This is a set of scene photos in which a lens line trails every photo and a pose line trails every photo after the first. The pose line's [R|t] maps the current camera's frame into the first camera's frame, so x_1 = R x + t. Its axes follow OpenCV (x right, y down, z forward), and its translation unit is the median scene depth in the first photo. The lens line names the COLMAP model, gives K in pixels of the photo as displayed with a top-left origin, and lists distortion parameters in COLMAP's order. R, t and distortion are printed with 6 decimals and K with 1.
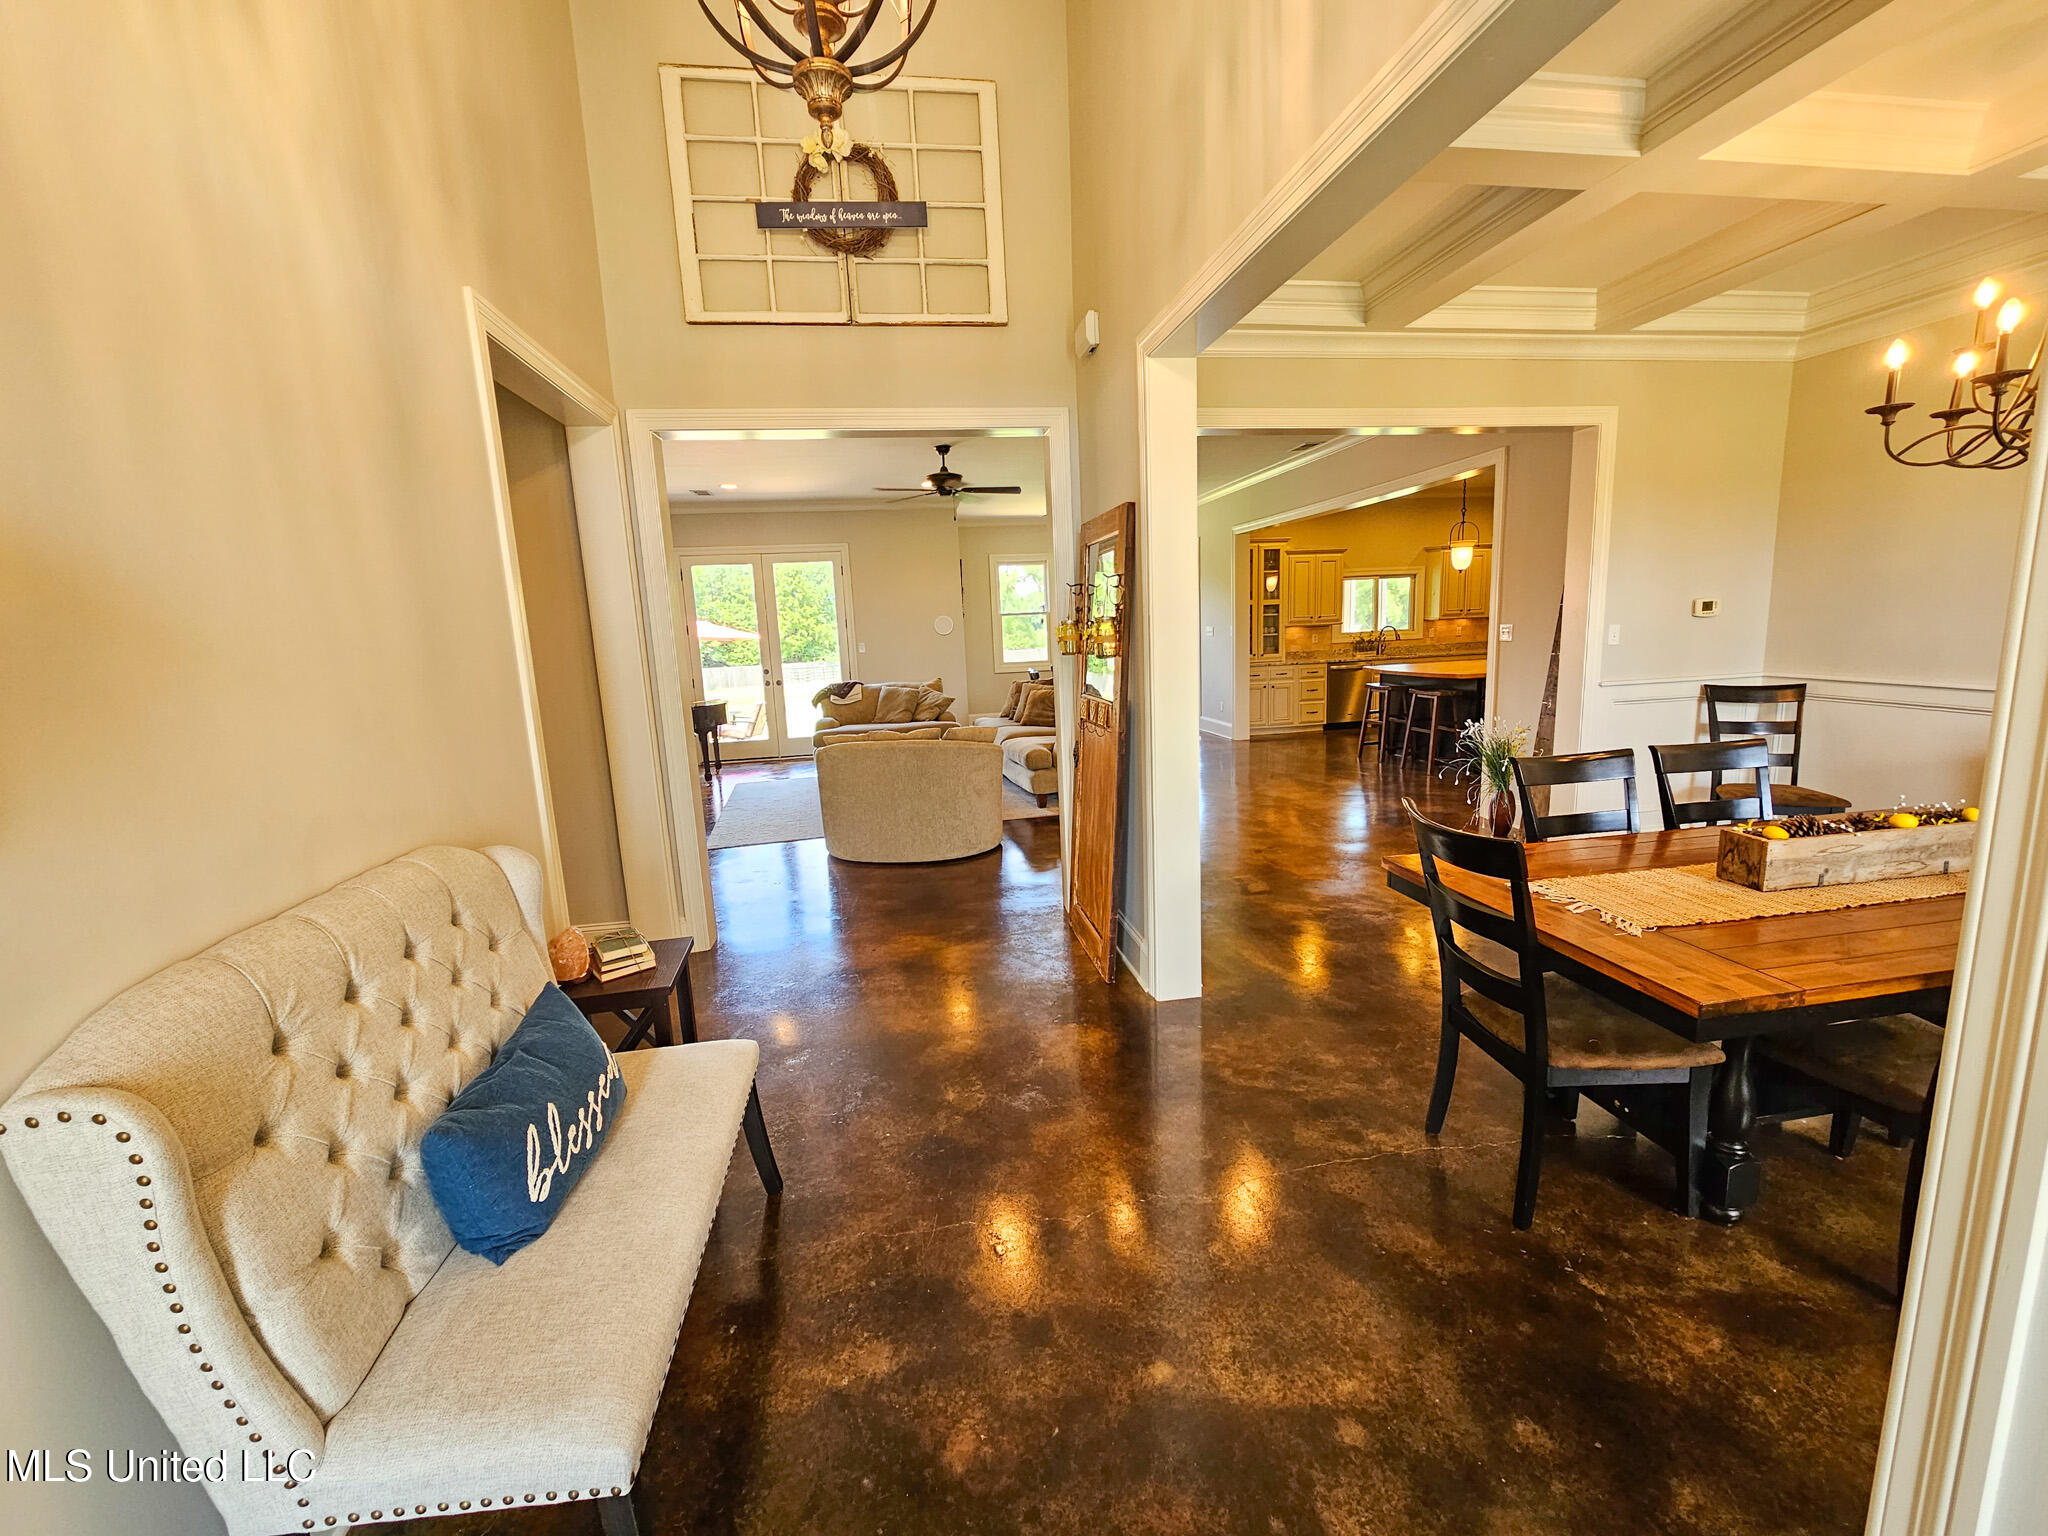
lens RADIAL K [[823.0, 0, 1031.1], [0, 823.0, 756.6], [0, 0, 1]] dist [0.001076, 0.000414]
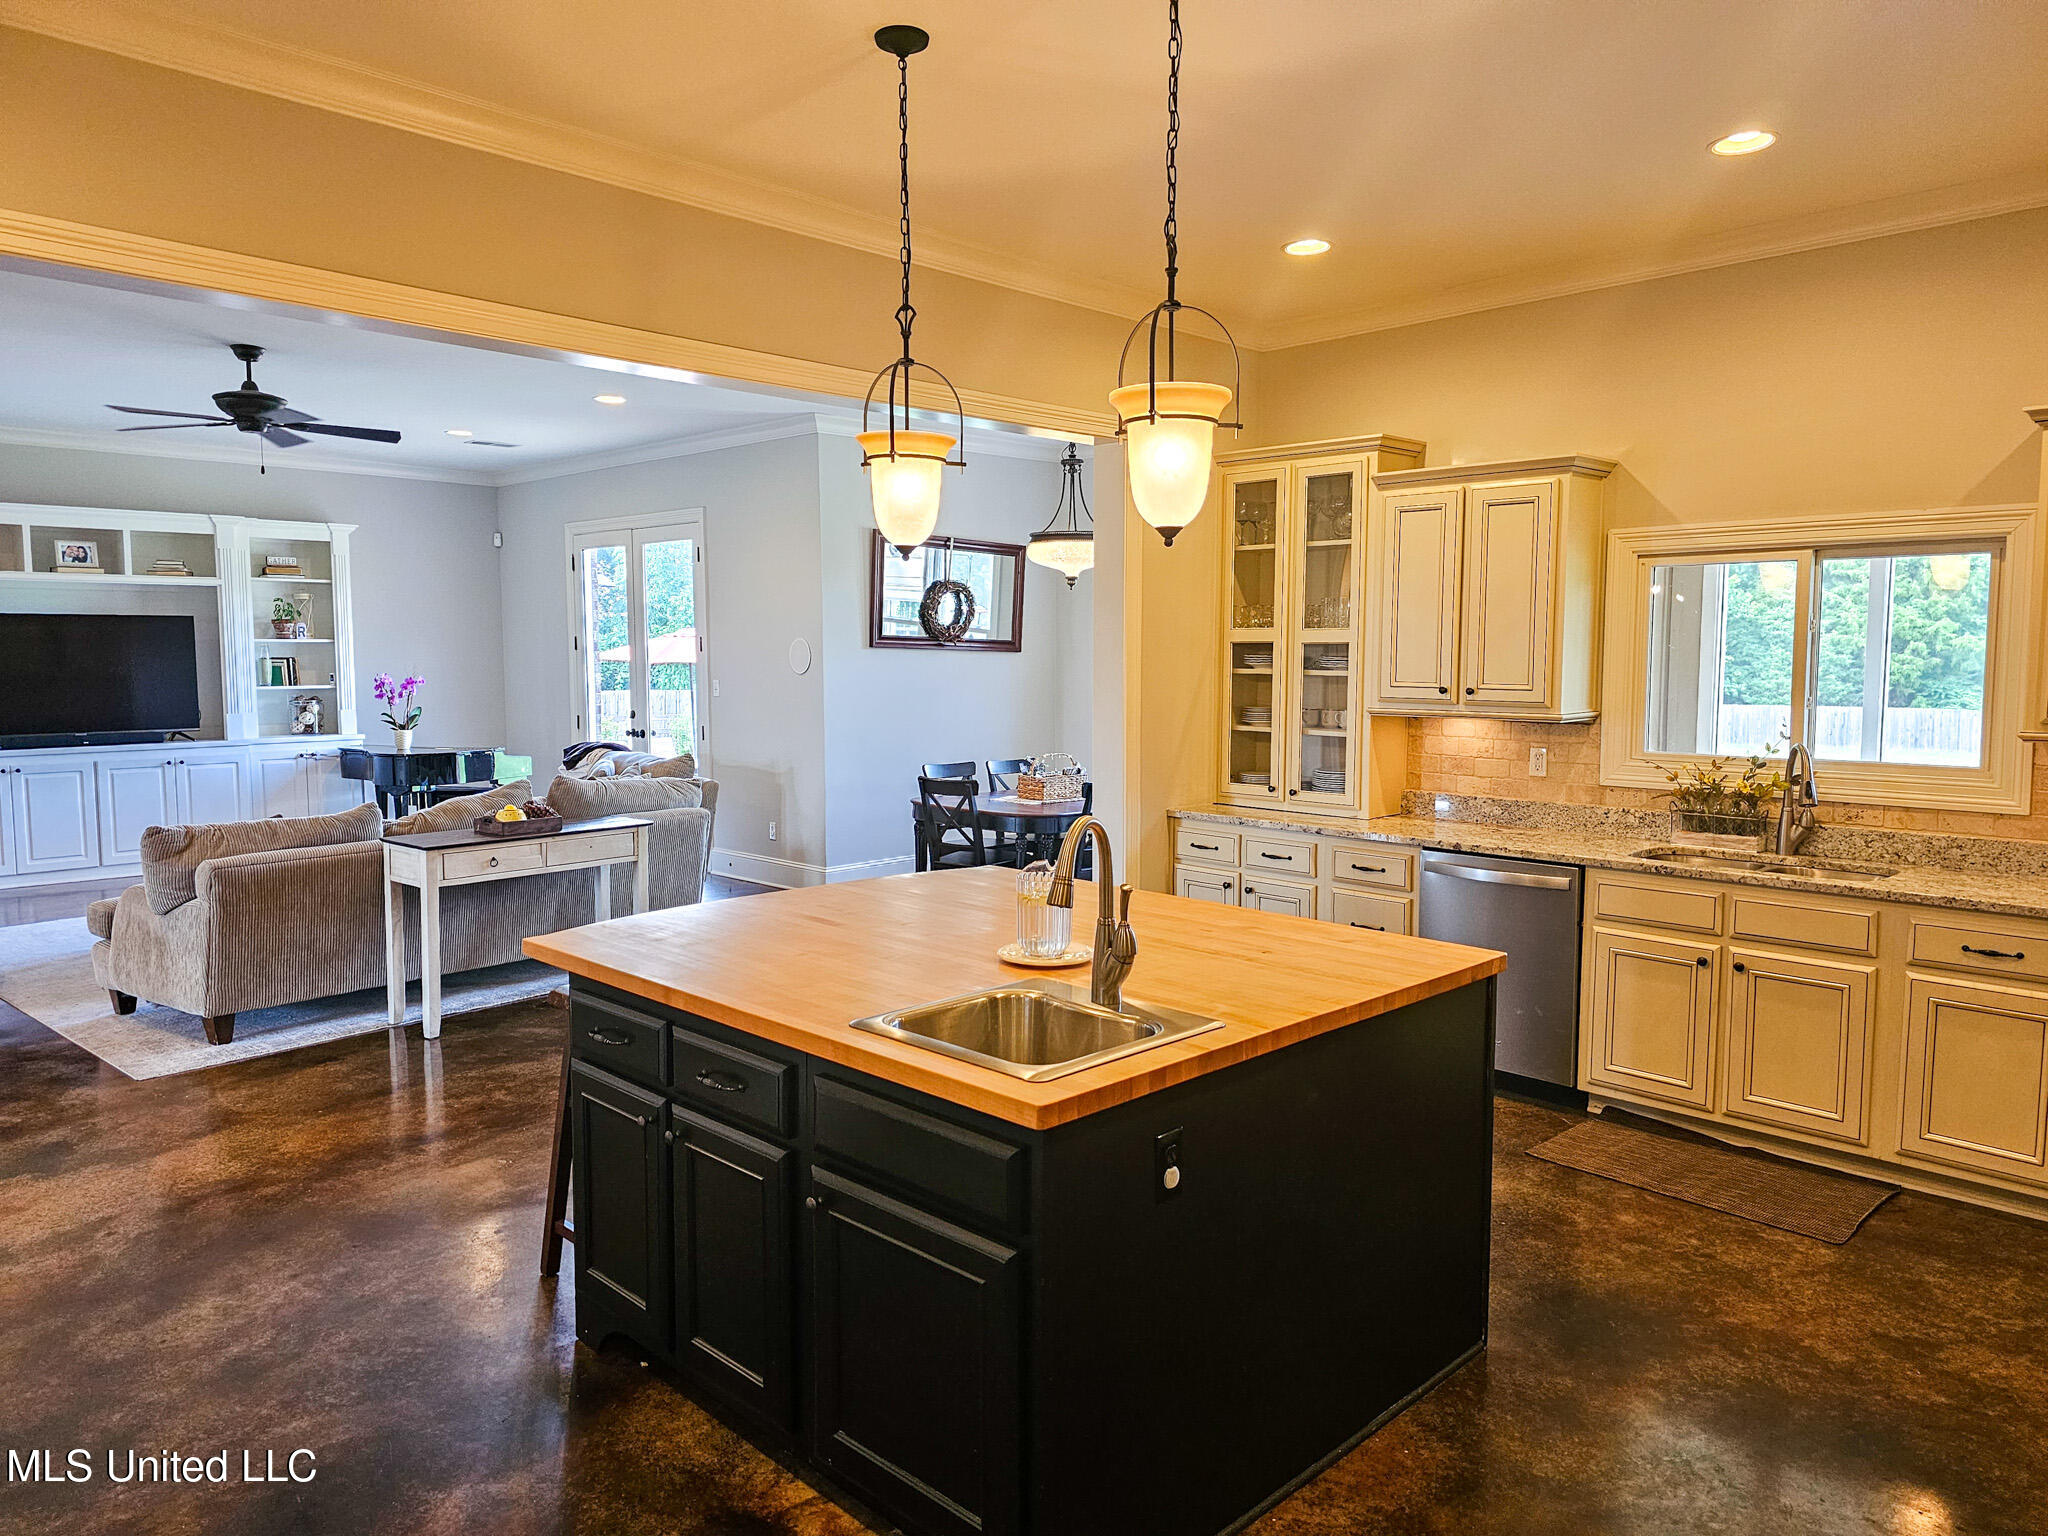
lens RADIAL K [[1390.4, 0, 1024.0], [0, 1390.4, 768.0], [0, 0, 1]] dist [0.042456, -0.000779]
pose [[0.574754, 0.115973, -0.810067, 0.728796], [-0.159541, 0.986792, 0.028077, -0.142160], [0.802624, 0.113102, 0.585665, 0.628987]]
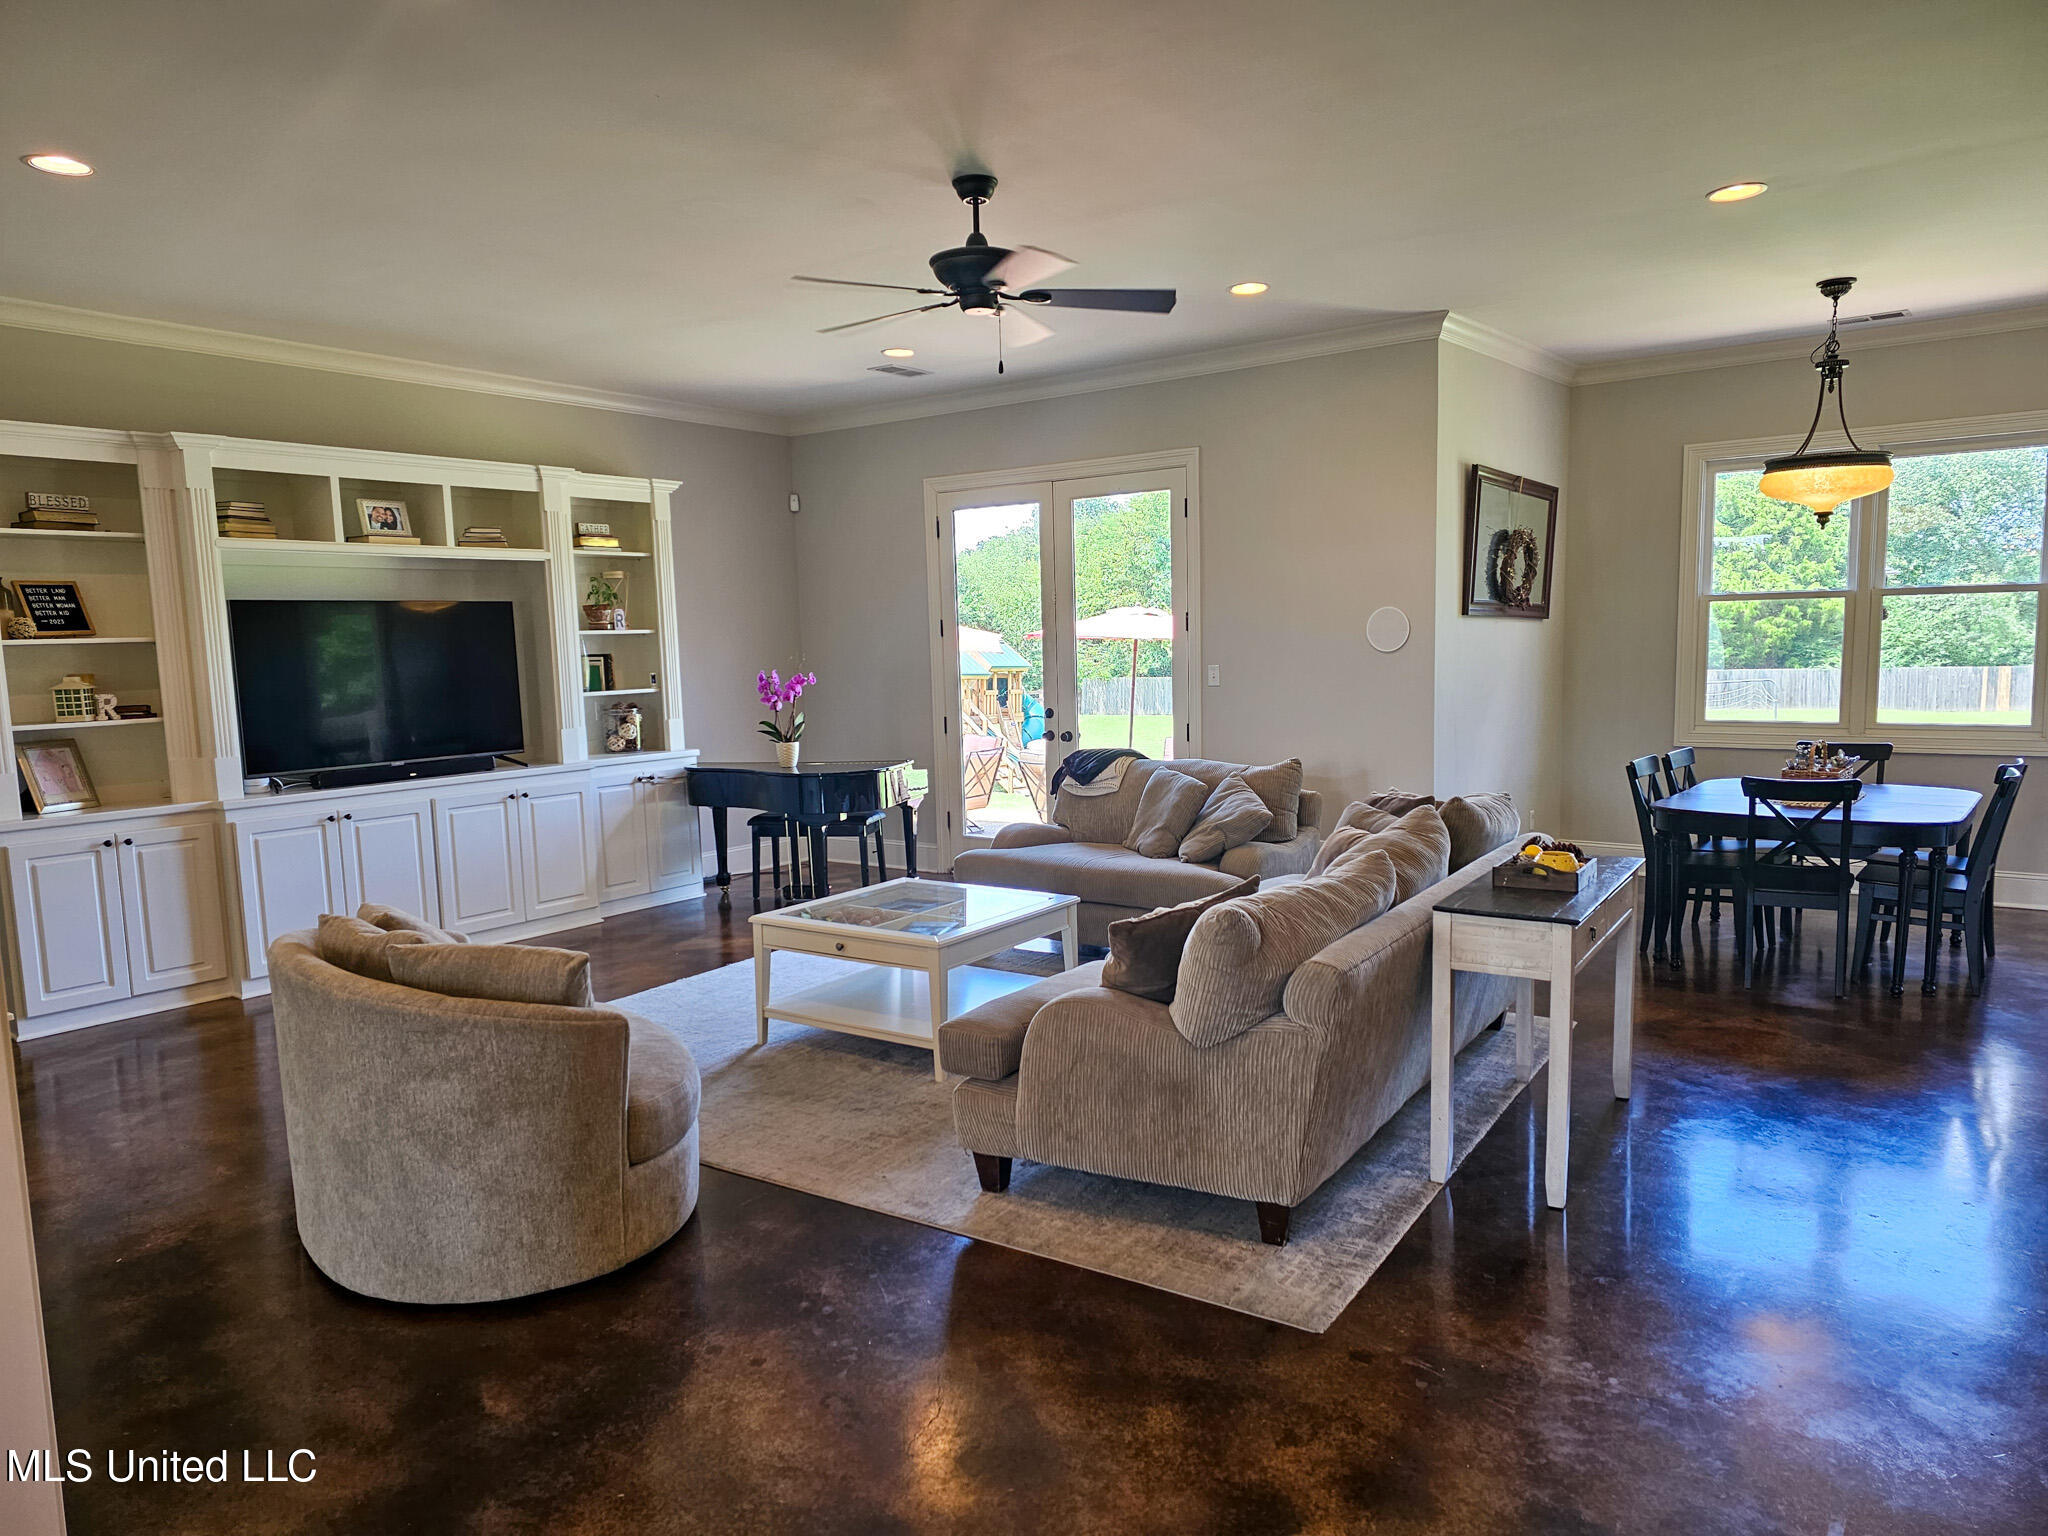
lens RADIAL K [[1355.7, 0, 1024.3], [0, 1355.7, 815.5], [0, 0, 1]] dist [0.070622, 0.000018]
pose [[0.687103, 0.125371, -0.715662, 0.285594], [-0.125241, 0.990693, 0.053308, -0.084536], [0.715685, 0.053002, 0.696410, 0.413162]]
